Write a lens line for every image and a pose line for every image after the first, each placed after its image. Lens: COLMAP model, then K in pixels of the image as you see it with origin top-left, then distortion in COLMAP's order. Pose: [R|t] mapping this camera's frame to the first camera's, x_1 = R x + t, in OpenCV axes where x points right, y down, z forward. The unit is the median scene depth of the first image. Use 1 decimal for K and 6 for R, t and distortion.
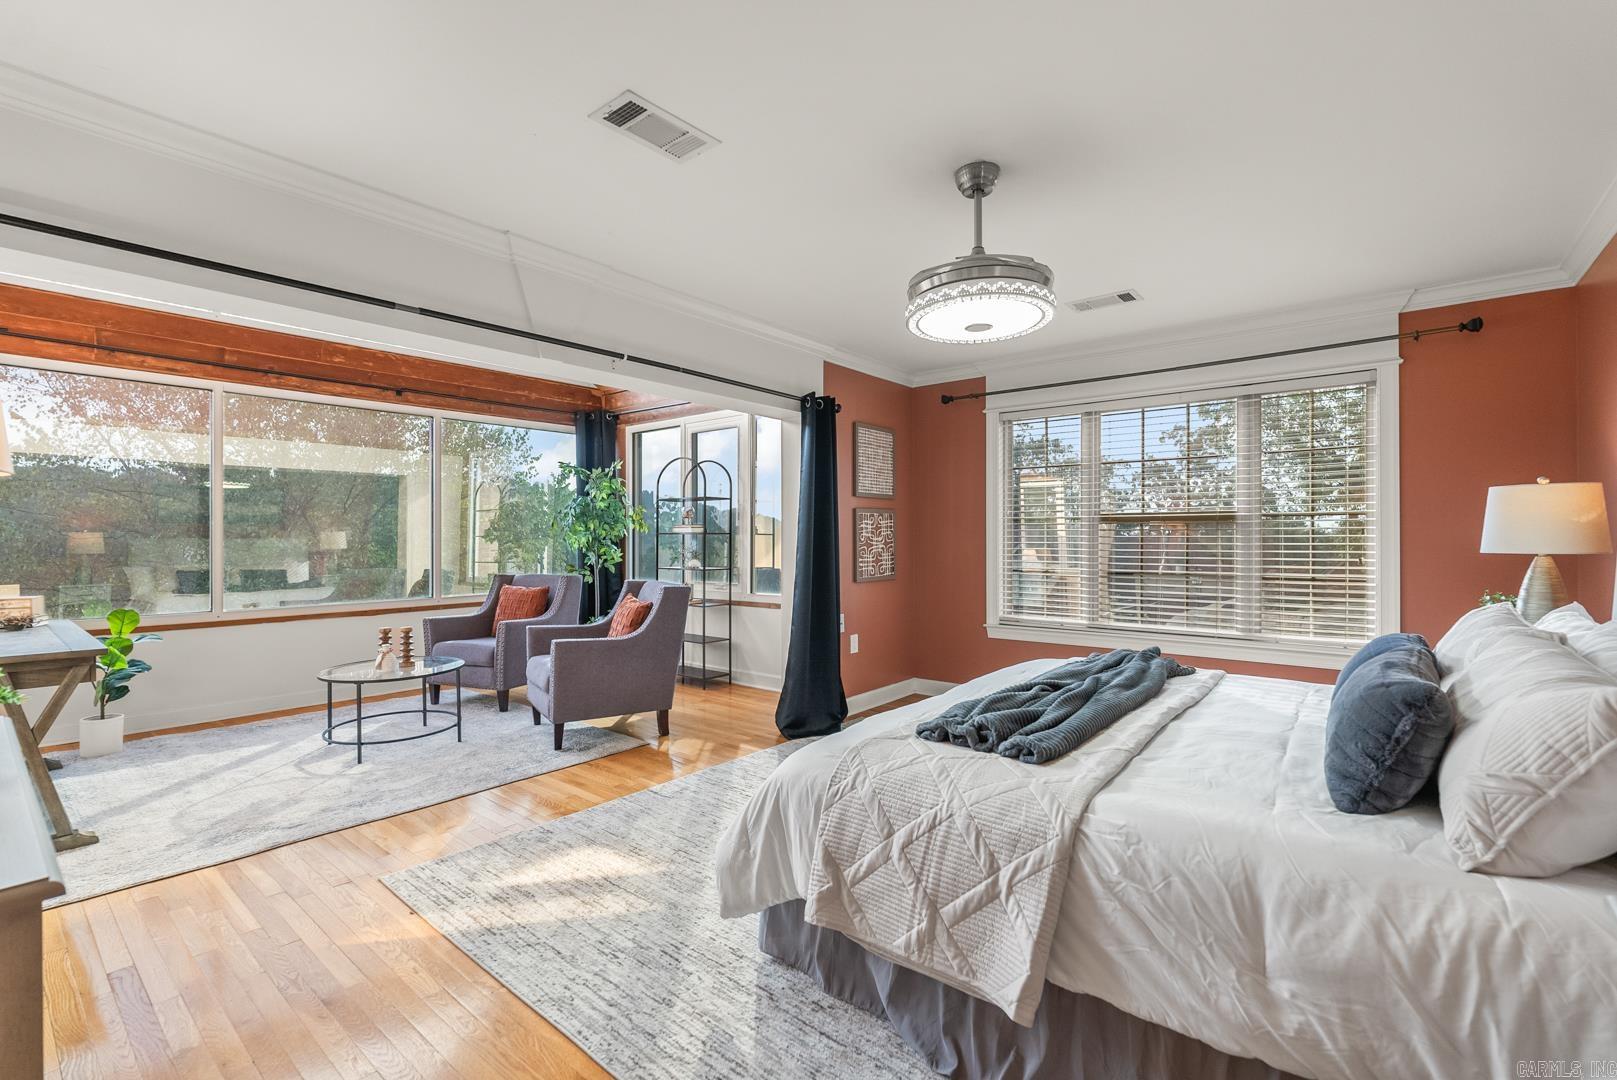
lens RADIAL K [[725.0, 0, 807.9], [0, 725.0, 528.5], [0, 0, 1]] dist [-0.003239, 0.000387]
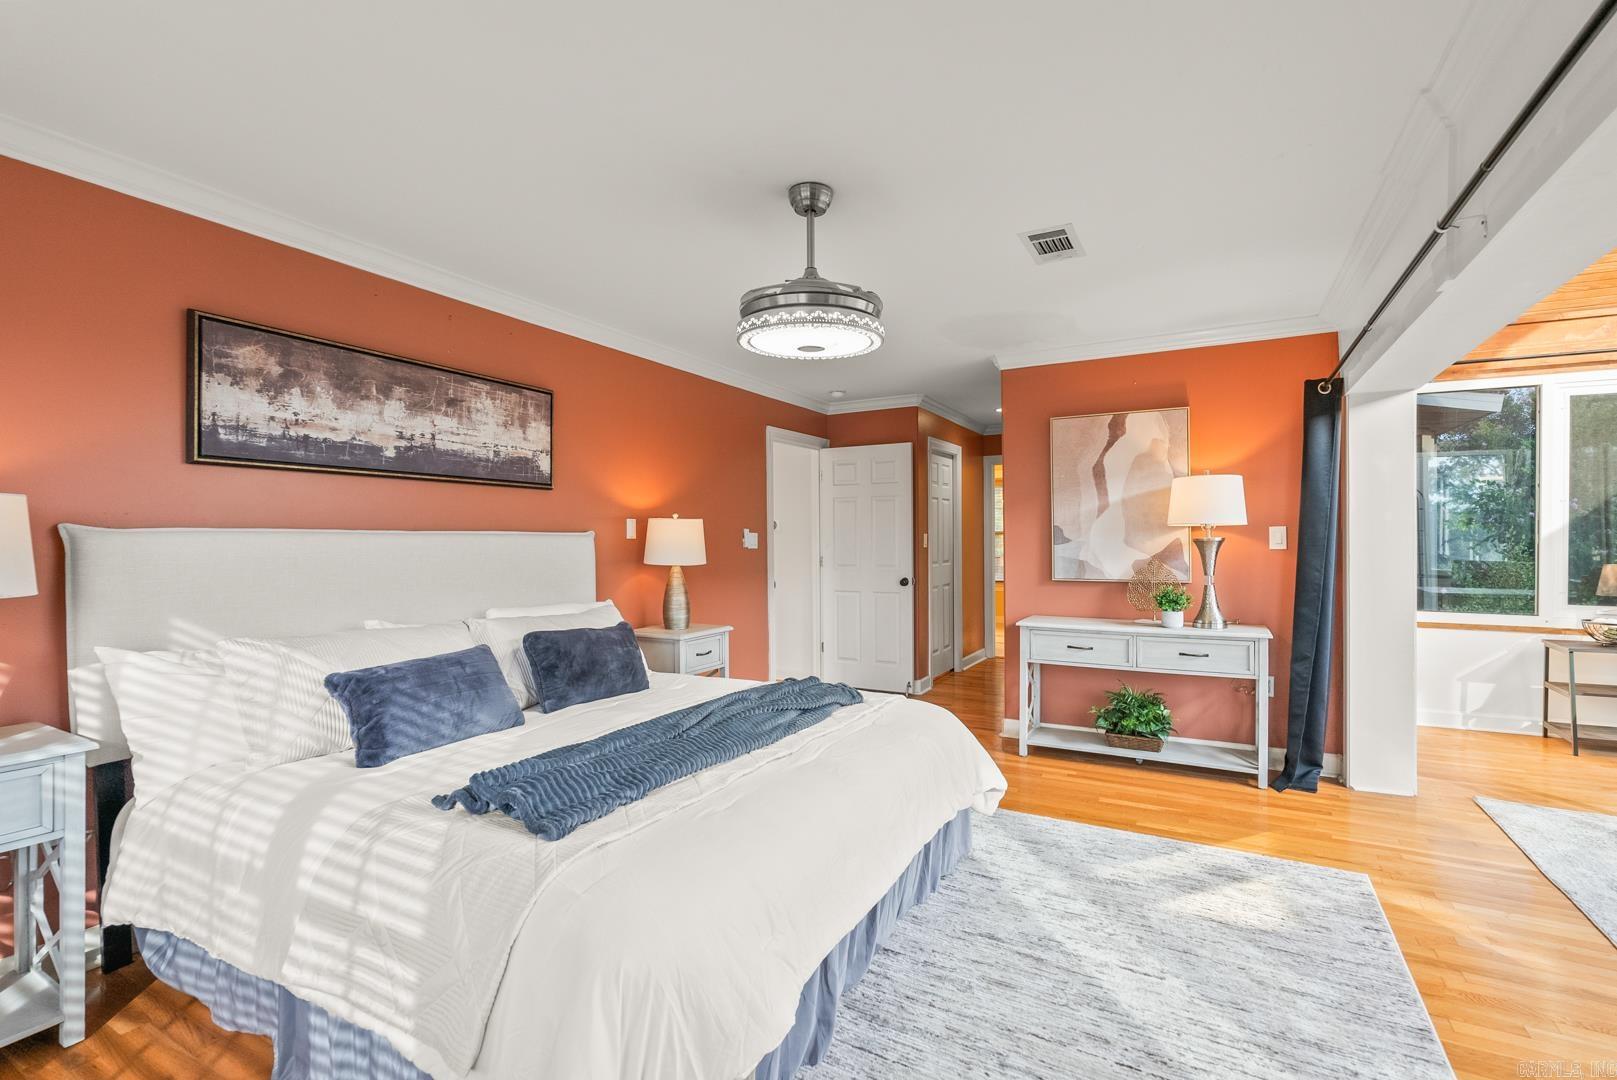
lens RADIAL K [[738.7, 0, 825.1], [0, 738.7, 533.5], [0, 0, 1]] dist [-0.004028, 0.004540]
pose [[-0.977786, 0.001252, -0.209601, 0.356730], [0.005356, 0.999805, -0.019014, -0.005260], [0.209536, -0.019714, -0.977602, 1.603135]]
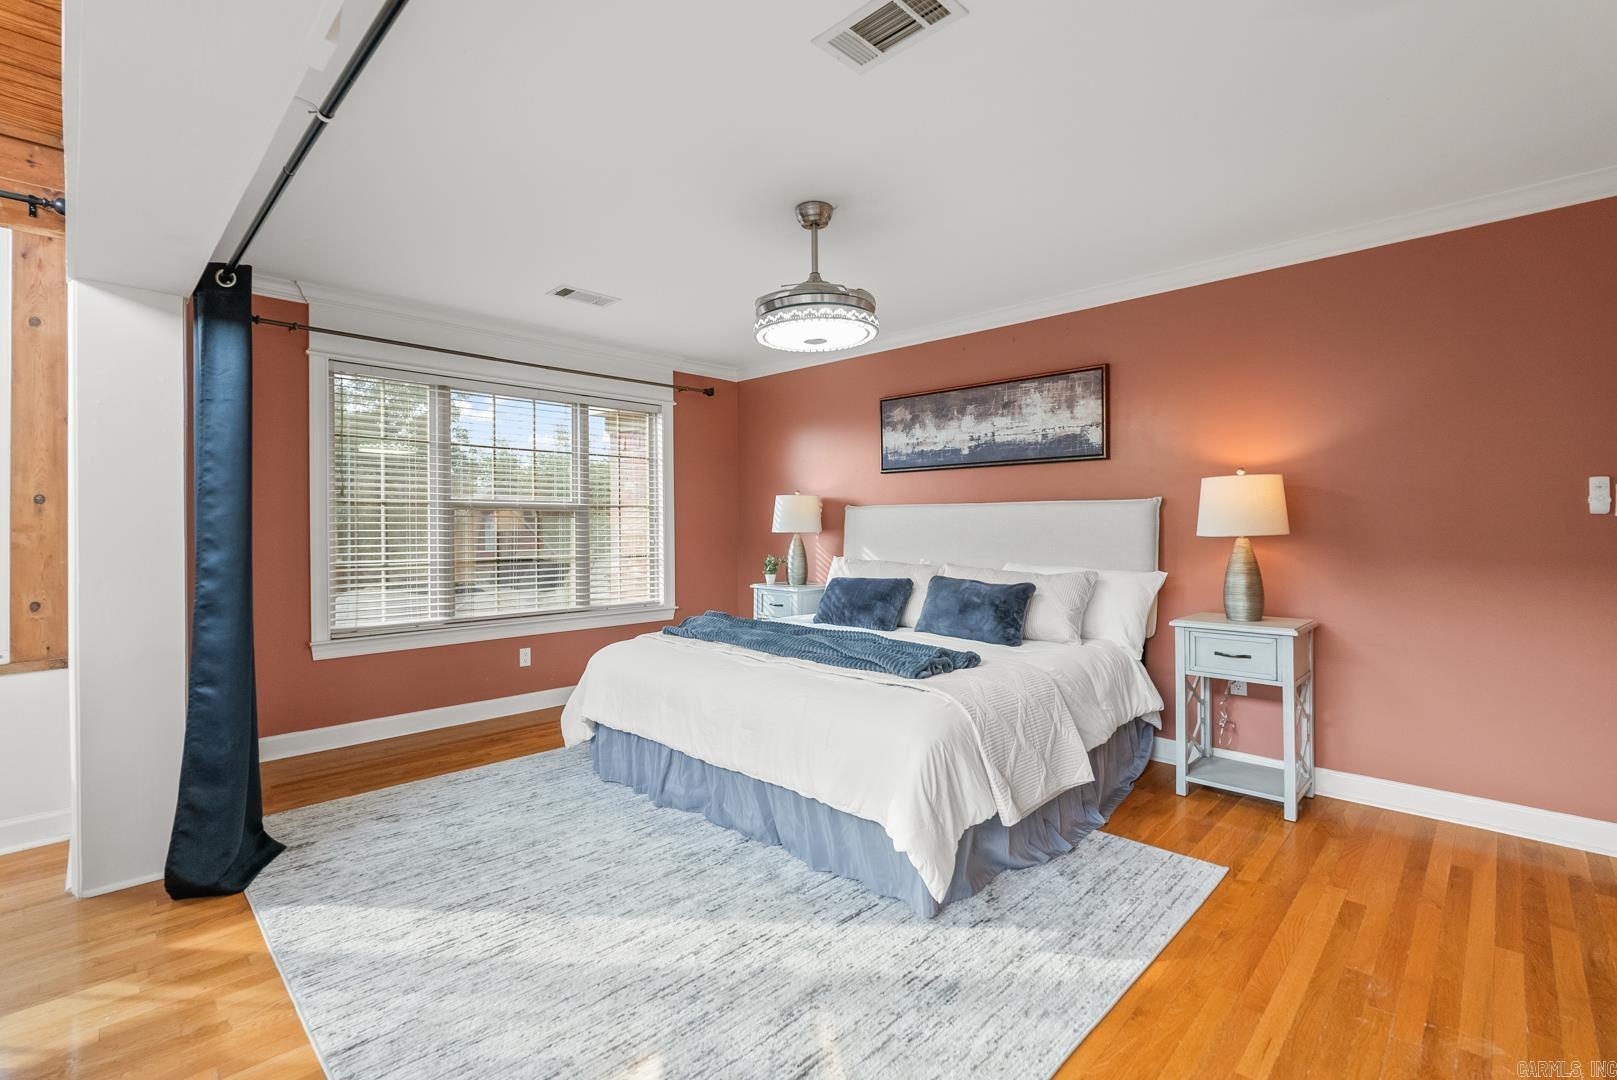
lens RADIAL K [[725.0, 0, 807.9], [0, 725.0, 528.5], [0, 0, 1]] dist [-0.003239, 0.000387]
pose [[0.069949, -0.005118, 0.997537, -0.744601], [-0.007821, 0.999953, 0.005679, 0.013574], [-0.997520, -0.008199, 0.069905, 0.738178]]
